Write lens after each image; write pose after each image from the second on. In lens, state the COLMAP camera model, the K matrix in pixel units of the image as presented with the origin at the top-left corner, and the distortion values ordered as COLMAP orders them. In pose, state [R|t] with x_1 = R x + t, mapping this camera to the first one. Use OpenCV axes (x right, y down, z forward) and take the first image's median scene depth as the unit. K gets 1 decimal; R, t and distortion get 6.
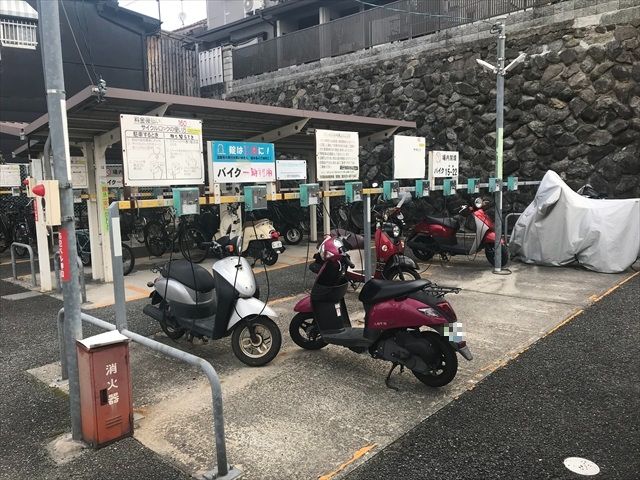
lens RADIAL K [[515.7, 0, 320.0], [0, 515.7, 240.0], [0, 0, 1]] dist [0.037606, -0.054197]
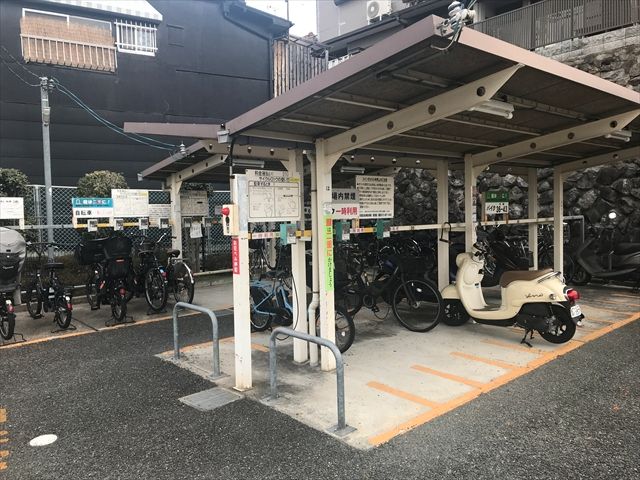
lens RADIAL K [[519.9, 0, 320.0], [0, 519.9, 240.0], [0, 0, 1]] dist [-0.000379, 0.000442]
pose [[0.995264, 0.006409, -0.096993, -0.199478], [-0.011969, 0.998311, -0.056853, -0.022308], [0.096465, 0.057744, 0.993660, 0.203446]]
